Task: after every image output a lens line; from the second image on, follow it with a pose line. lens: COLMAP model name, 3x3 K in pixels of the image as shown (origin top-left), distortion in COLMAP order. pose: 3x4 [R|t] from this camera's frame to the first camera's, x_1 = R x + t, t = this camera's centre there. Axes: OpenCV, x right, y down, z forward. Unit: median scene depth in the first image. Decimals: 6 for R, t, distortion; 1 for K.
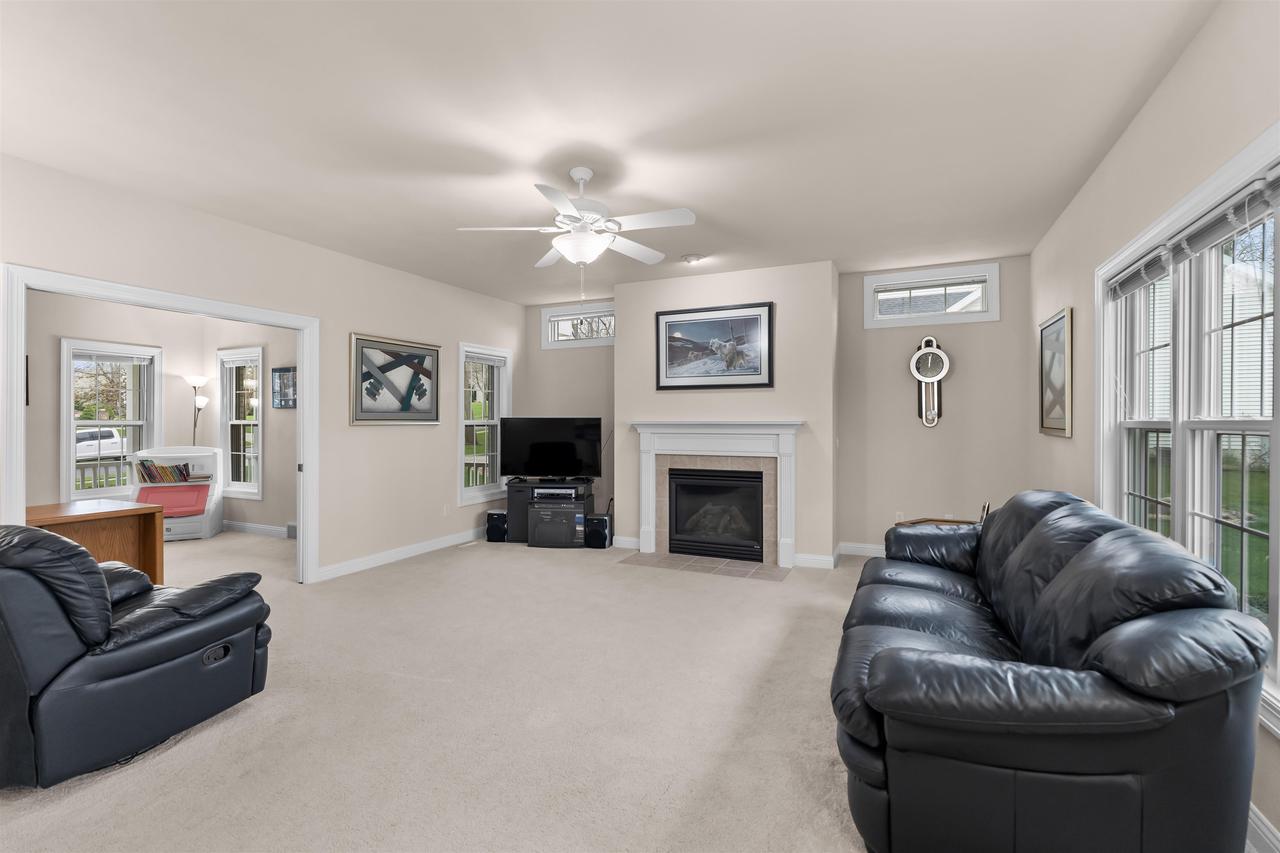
lens RADIAL K [[573.9, 0, 637.2], [0, 573.9, 417.6], [0, 0, 1]] dist [-0.005682, 0.001427]
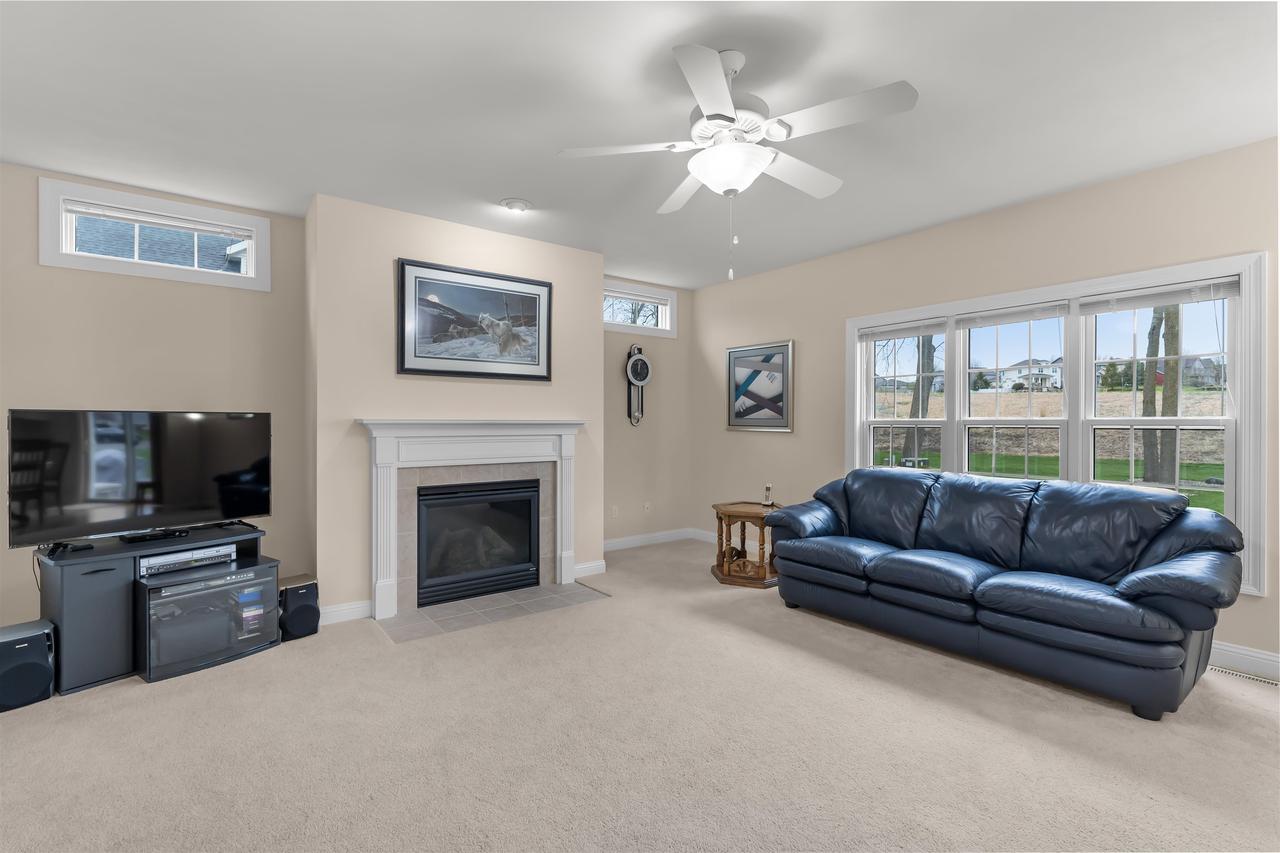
lens RADIAL K [[573.9, 0, 640.3], [0, 573.9, 421.8], [0, 0, 1]] dist [-0.005682, 0.001427]
pose [[0.468734, 0.002956, 0.883335, -0.433637], [-0.006104, 0.999981, -0.000107, 0.007470], [-0.883318, -0.005341, 0.468743, 0.435717]]
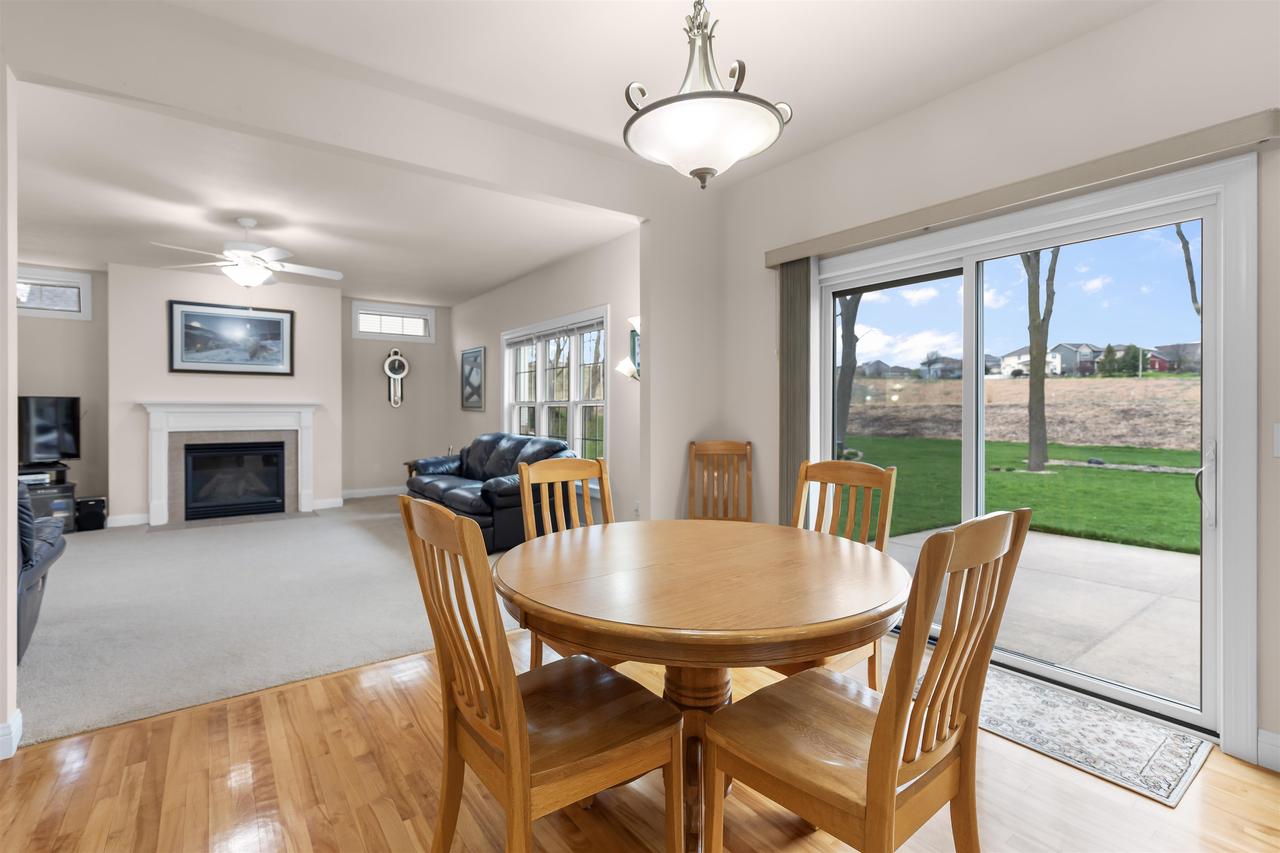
lens RADIAL K [[573.9, 0, 638.6], [0, 573.9, 410.9], [0, 0, 1]] dist [-0.005682, 0.001427]
pose [[0.476517, -0.001255, 0.879165, -0.494651], [-0.005650, 0.999974, 0.004490, 0.014494], [-0.879147, -0.007107, 0.476497, -0.287450]]
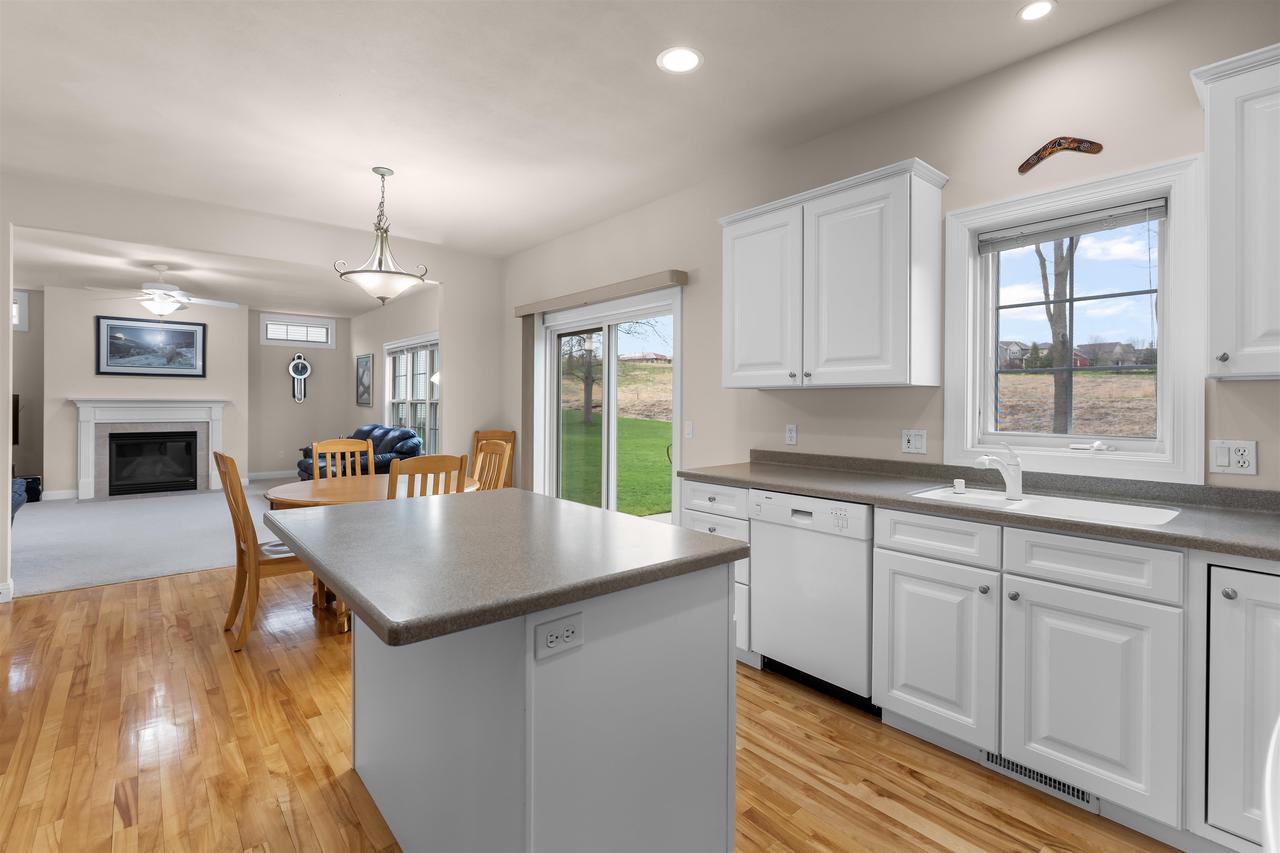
lens RADIAL K [[573.9, 0, 639.9], [0, 573.9, 402.7], [0, 0, 1]] dist [-0.005682, 0.001427]
pose [[0.404939, 0.001850, 0.914342, -0.667609], [-0.011107, 0.999934, 0.002895, -0.001447], [-0.914276, -0.011328, 0.404933, -0.680604]]
